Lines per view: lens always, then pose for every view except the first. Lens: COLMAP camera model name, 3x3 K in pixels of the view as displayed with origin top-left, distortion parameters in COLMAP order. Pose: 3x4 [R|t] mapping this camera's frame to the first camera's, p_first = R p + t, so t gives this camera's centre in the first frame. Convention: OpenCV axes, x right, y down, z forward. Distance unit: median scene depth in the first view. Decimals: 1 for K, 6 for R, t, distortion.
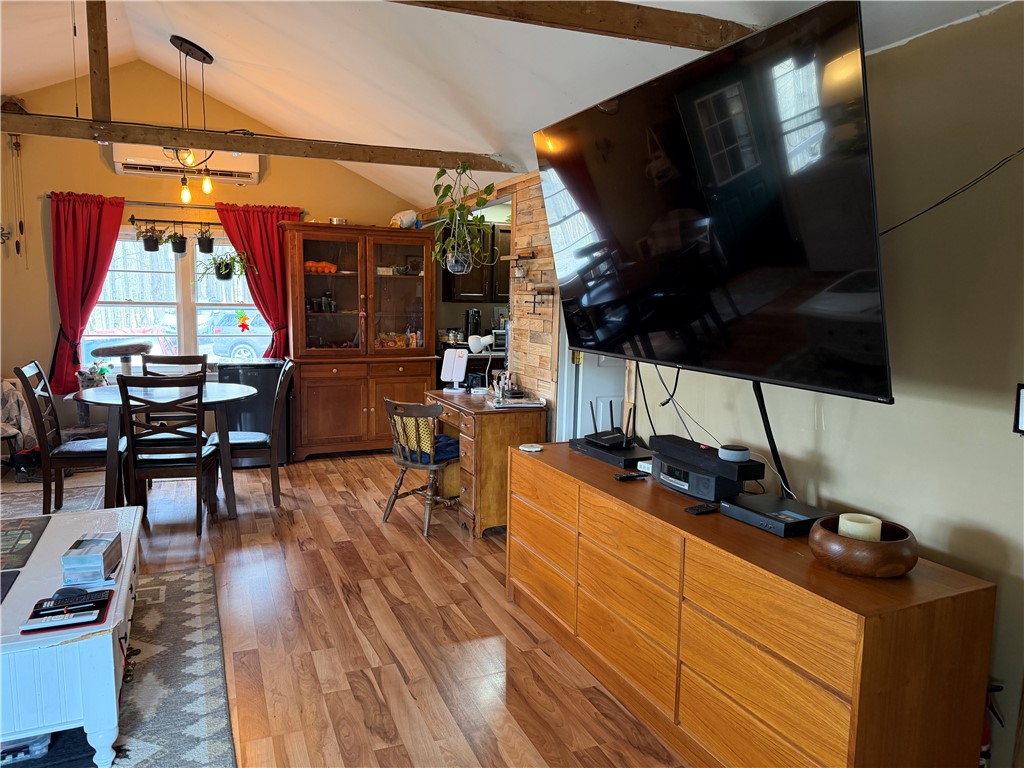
lens RADIAL K [[725.2, 0, 510.5], [0, 725.2, 384.7], [0, 0, 1]] dist [0.060382, -0.059200]
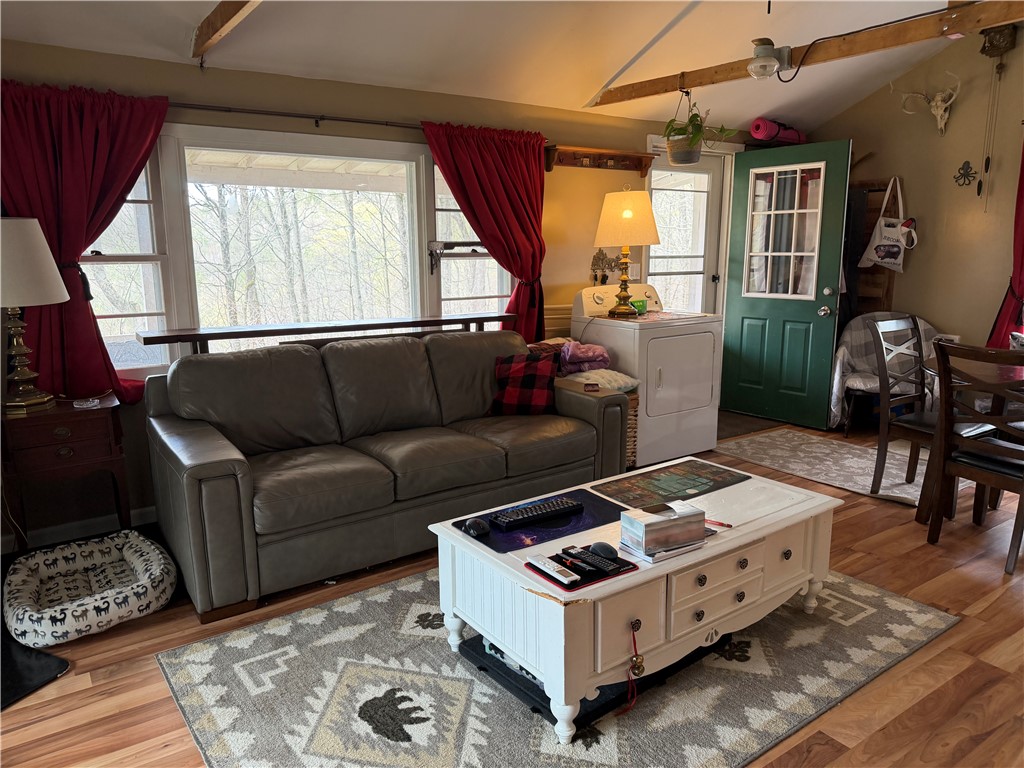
lens RADIAL K [[725.2, 0, 512.5], [0, 725.2, 384.5], [0, 0, 1]] dist [0.060382, -0.059200]
pose [[0.213663, 0.163675, -0.963098, 0.195133], [-0.107644, 0.983806, 0.143314, -0.039370], [0.970959, 0.073050, 0.227821, 0.517122]]
